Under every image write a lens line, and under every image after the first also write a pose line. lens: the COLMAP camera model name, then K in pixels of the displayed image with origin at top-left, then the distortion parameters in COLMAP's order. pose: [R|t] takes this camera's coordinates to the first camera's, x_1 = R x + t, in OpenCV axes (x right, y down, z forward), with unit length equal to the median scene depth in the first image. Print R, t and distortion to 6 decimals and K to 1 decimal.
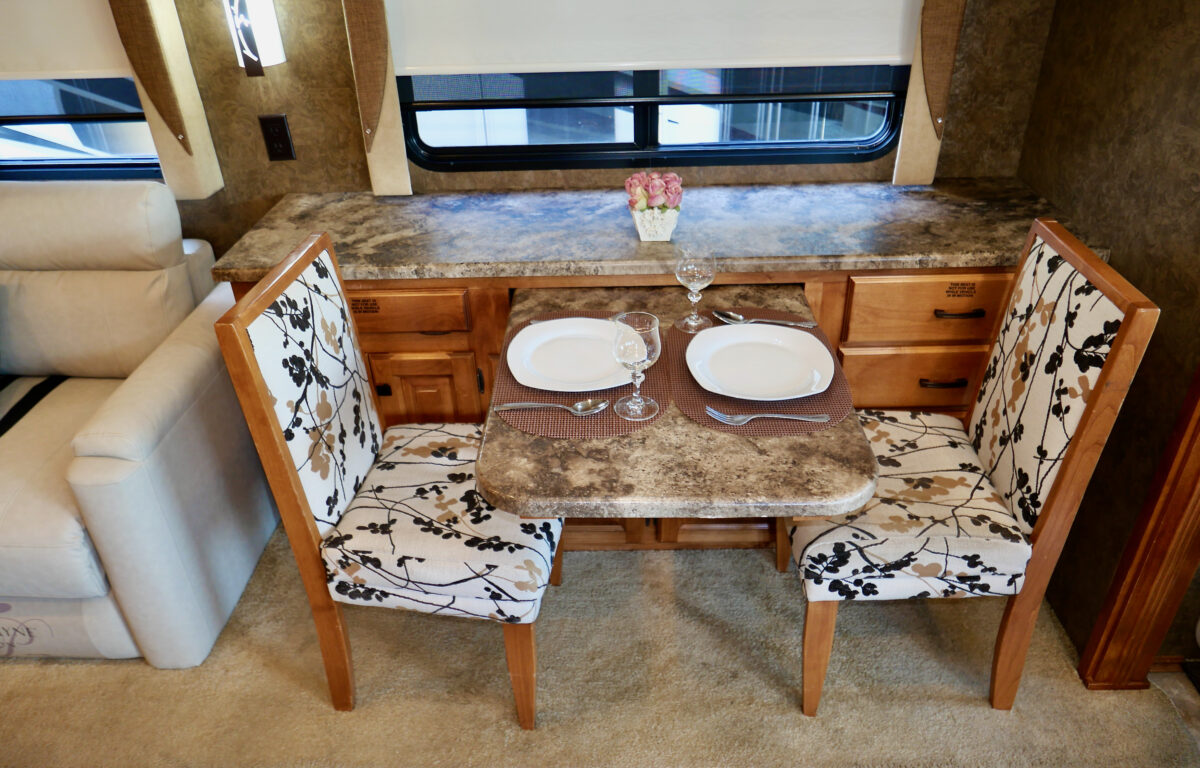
lens RADIAL K [[830.1, 0, 601.7], [0, 830.1, 385.2], [0, 0, 1]] dist [-0.027517, 0.012877]
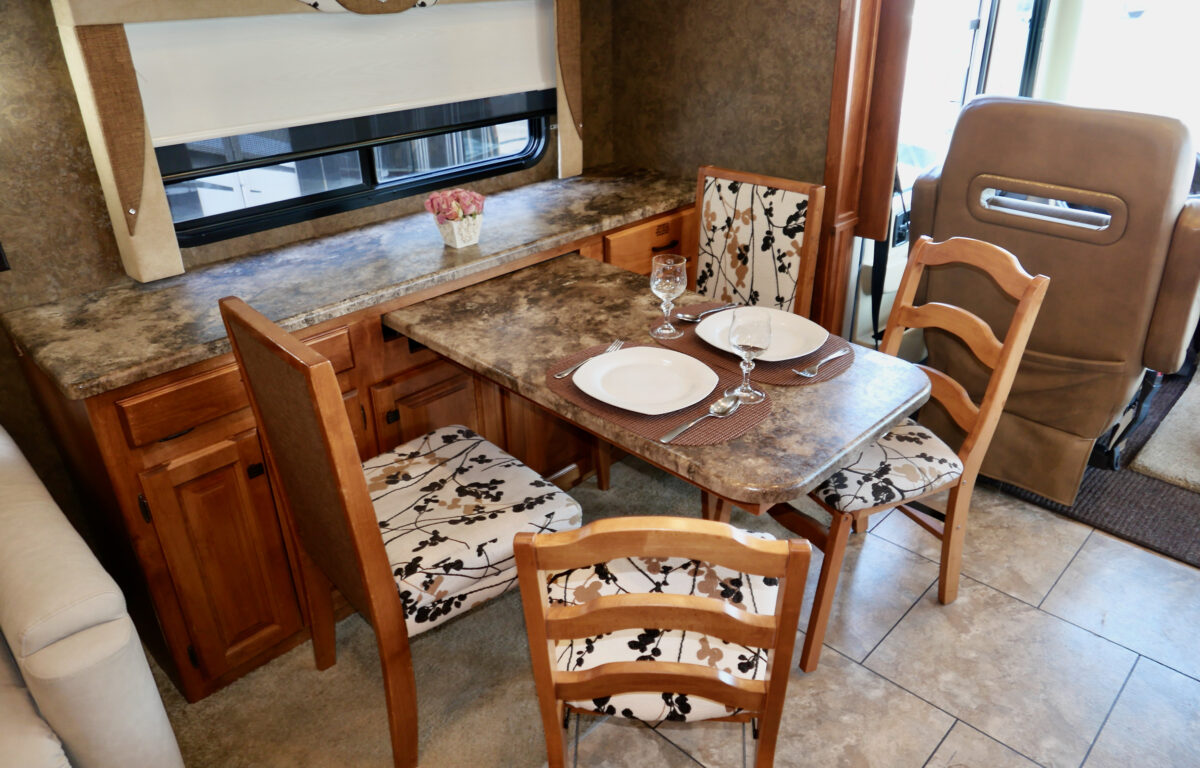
lens RADIAL K [[830.1, 0, 603.9], [0, 830.1, 381.8], [0, 0, 1]] dist [-0.027517, 0.012877]
pose [[0.683378, -0.315936, 0.658163, -0.730445], [0.380230, 0.923616, 0.048563, 0.021164], [-0.623233, 0.217066, 0.751308, 0.054560]]
